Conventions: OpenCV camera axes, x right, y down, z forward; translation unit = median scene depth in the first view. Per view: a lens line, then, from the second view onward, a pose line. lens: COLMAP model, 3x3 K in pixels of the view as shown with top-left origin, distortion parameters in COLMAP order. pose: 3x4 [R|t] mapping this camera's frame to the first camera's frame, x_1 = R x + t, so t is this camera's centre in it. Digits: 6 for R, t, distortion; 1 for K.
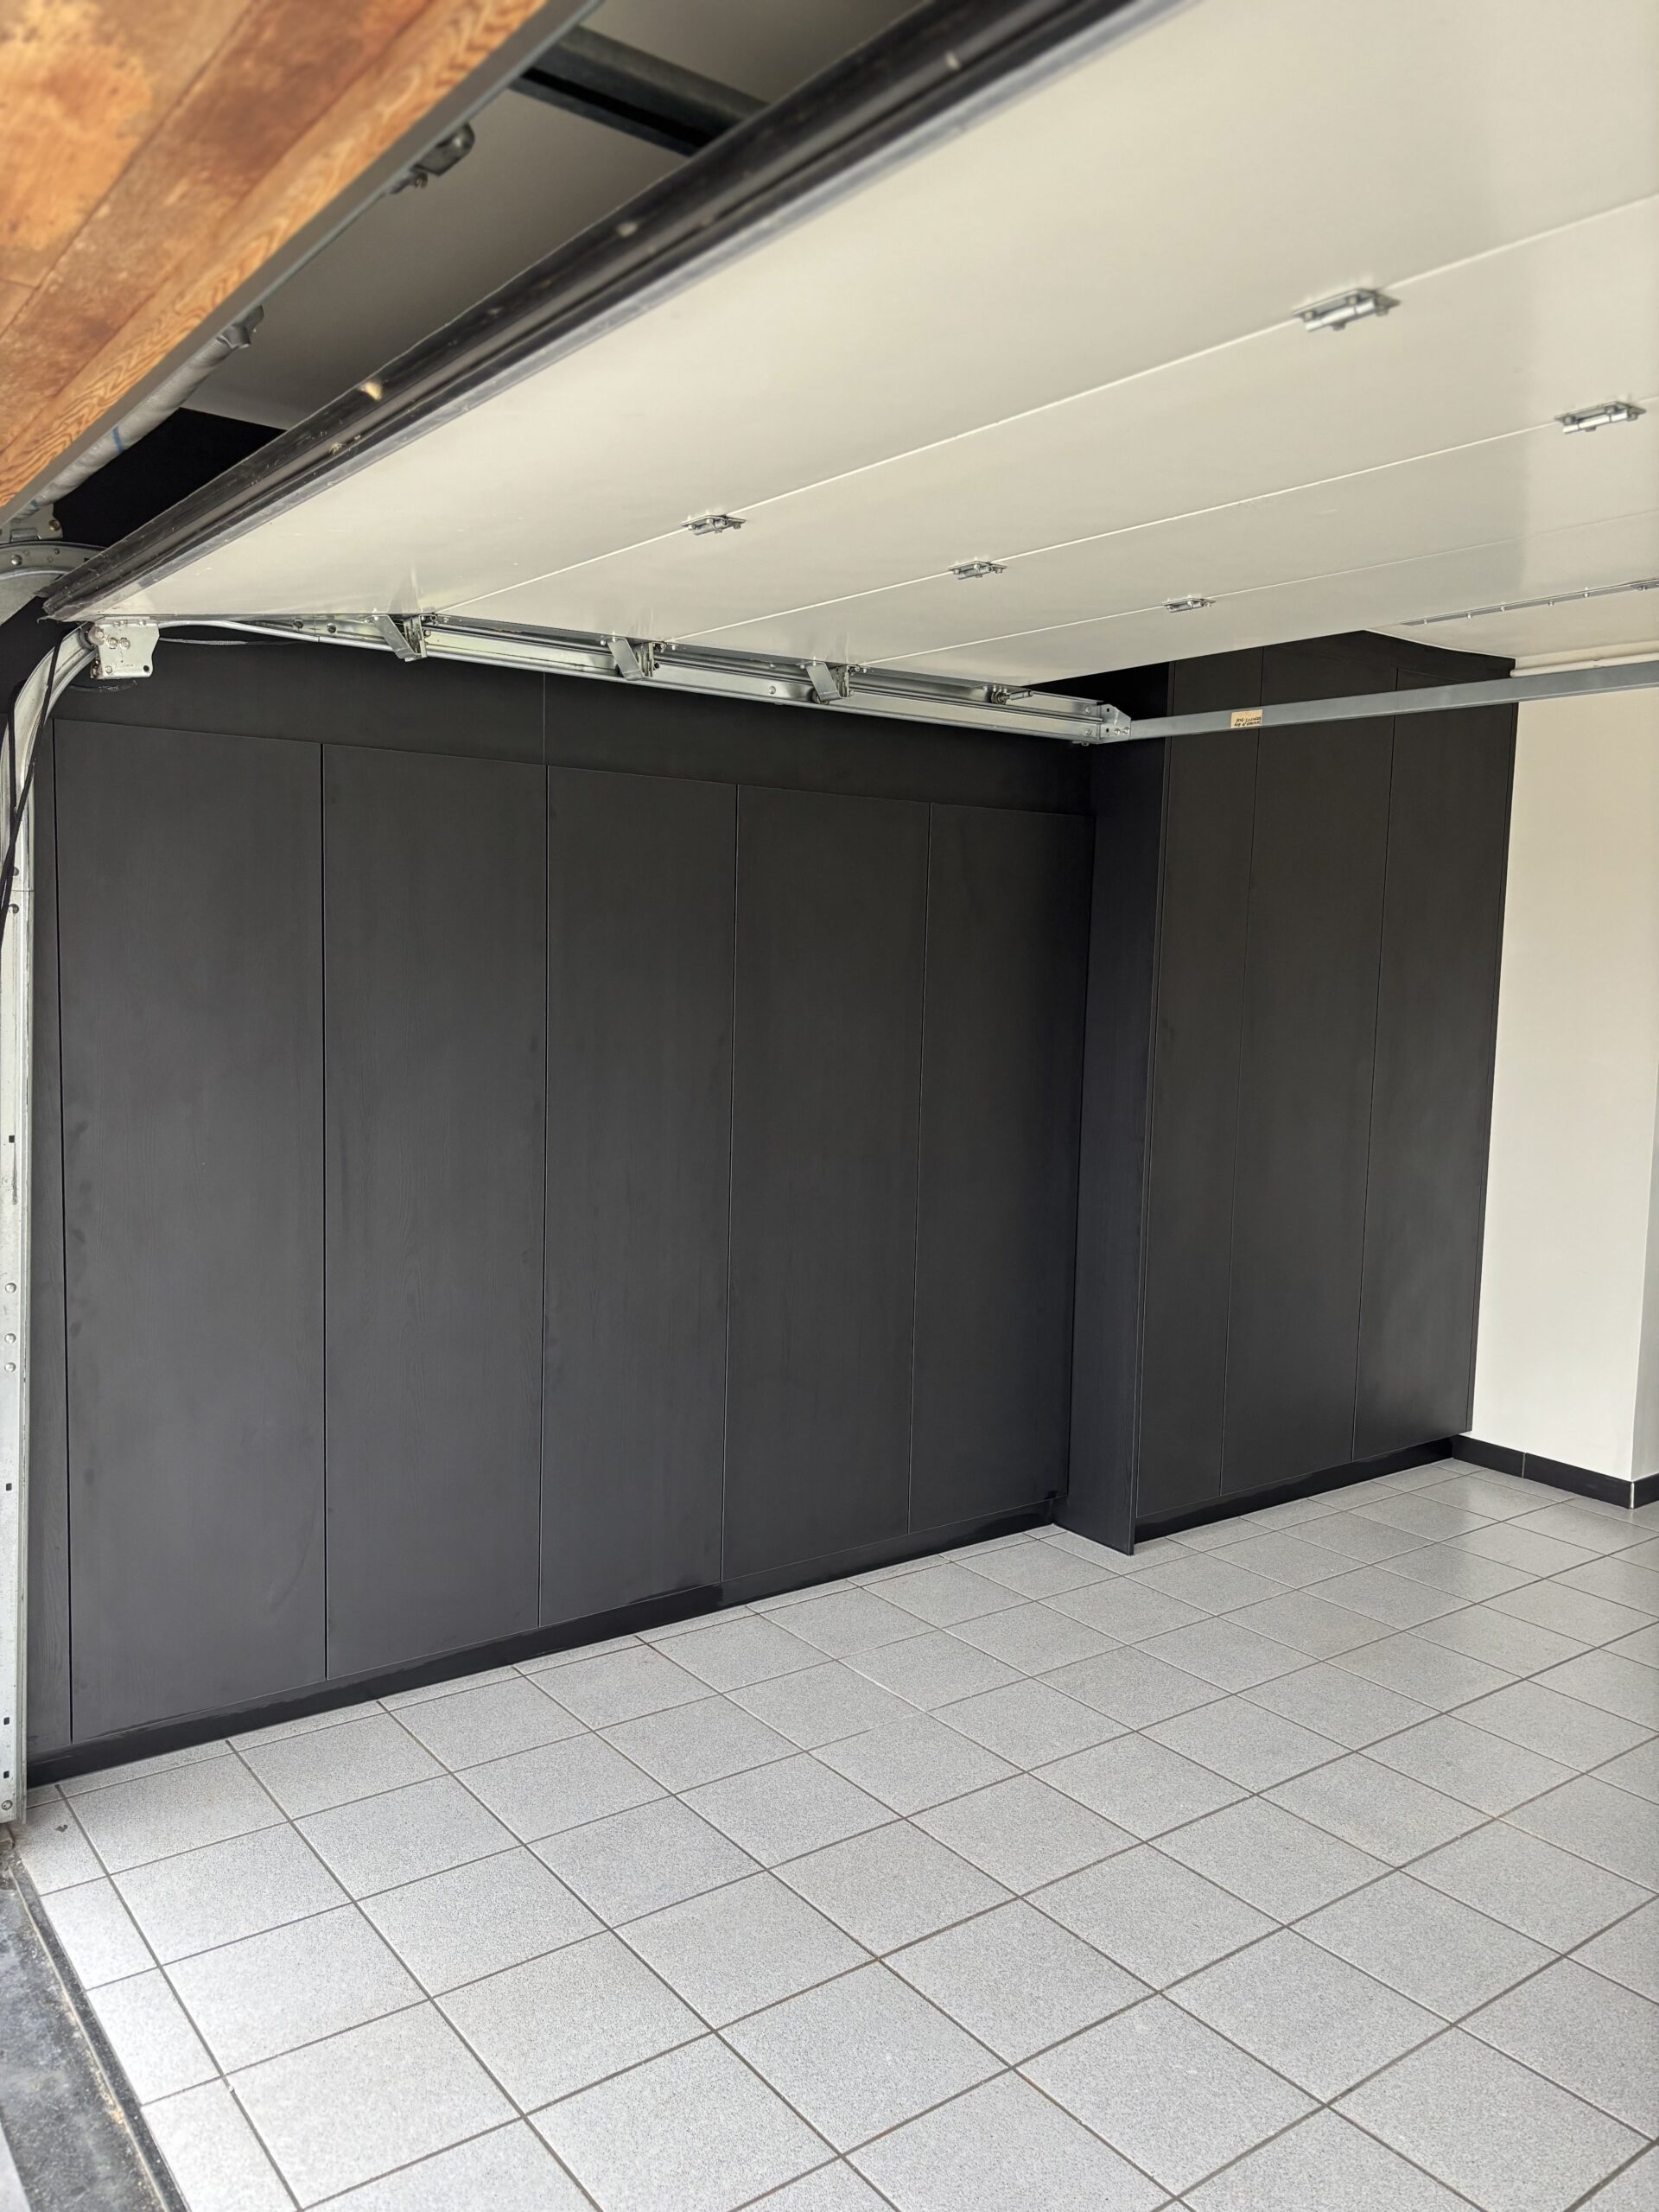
lens RADIAL K [[1676.0, 0, 832.3], [0, 1676.0, 1104.5], [0, 0, 1]] dist [0.003338, -0.012718]
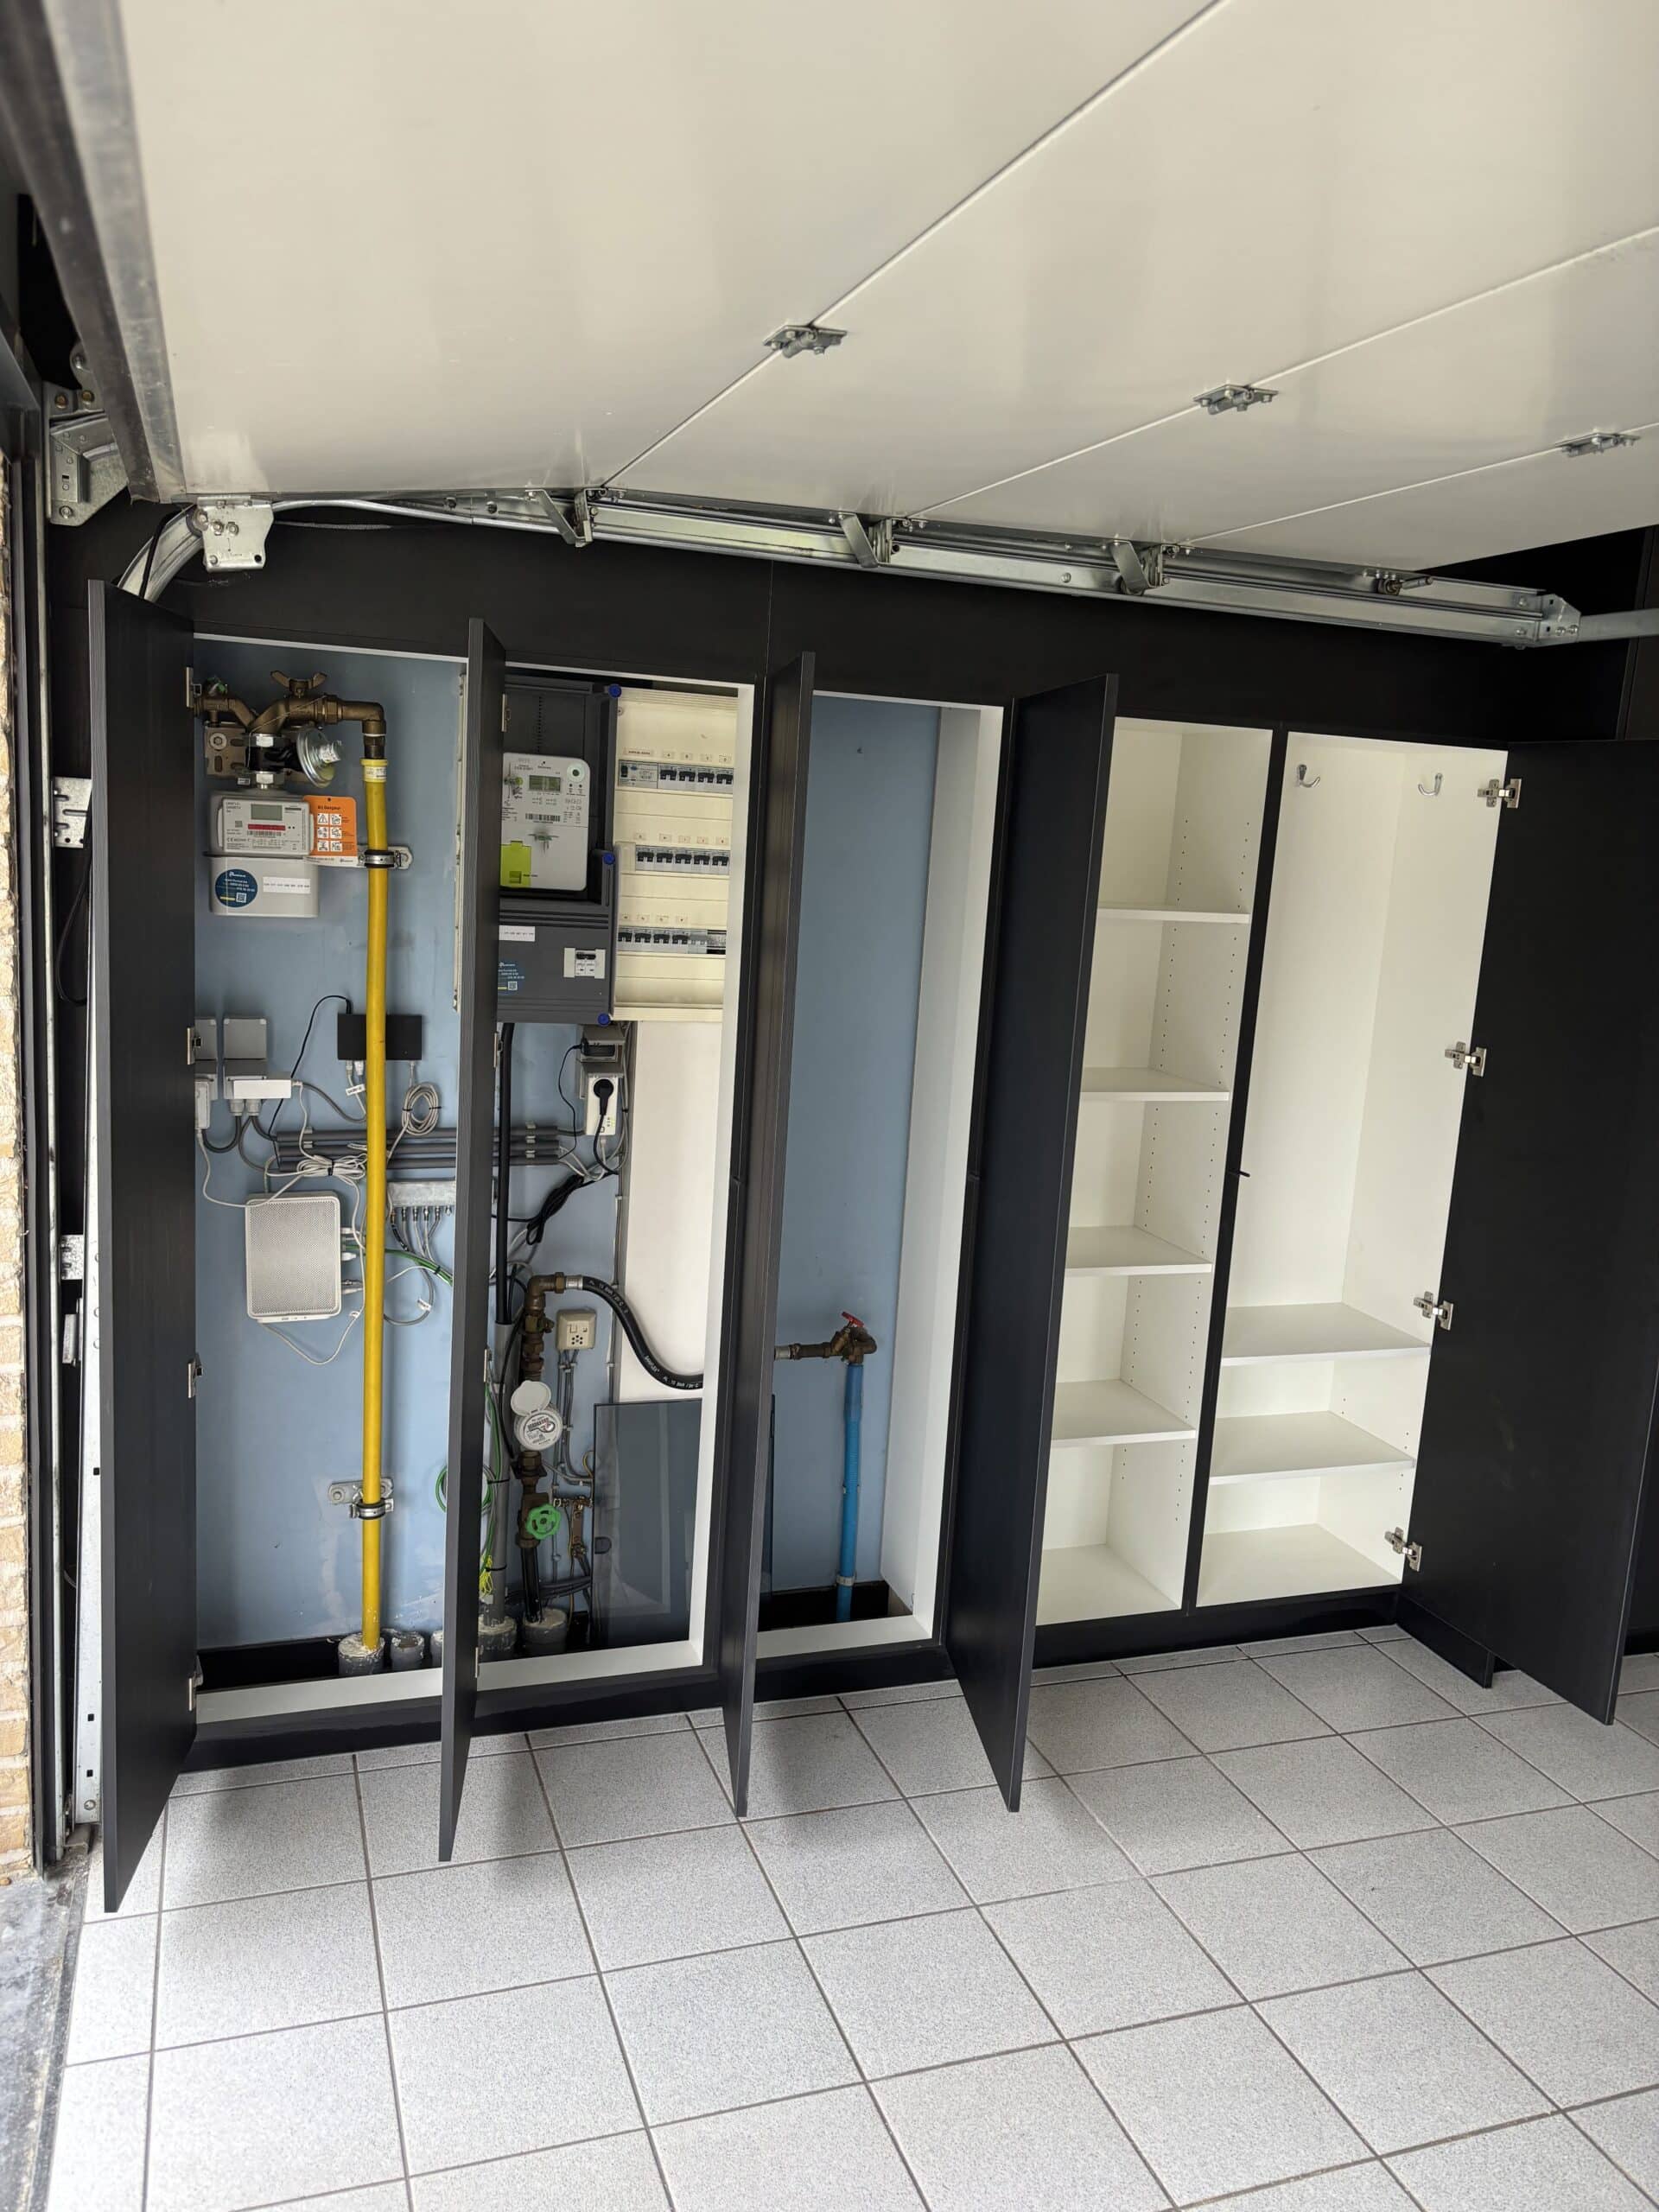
lens RADIAL K [[1676.0, 0, 824.4], [0, 1676.0, 1102.4], [0, 0, 1]] dist [0.003338, -0.012718]
pose [[0.952499, 0.083282, -0.292933, 0.122907], [-0.065880, 0.995453, 0.068797, -0.054741], [0.297330, -0.046231, 0.953655, 0.228725]]
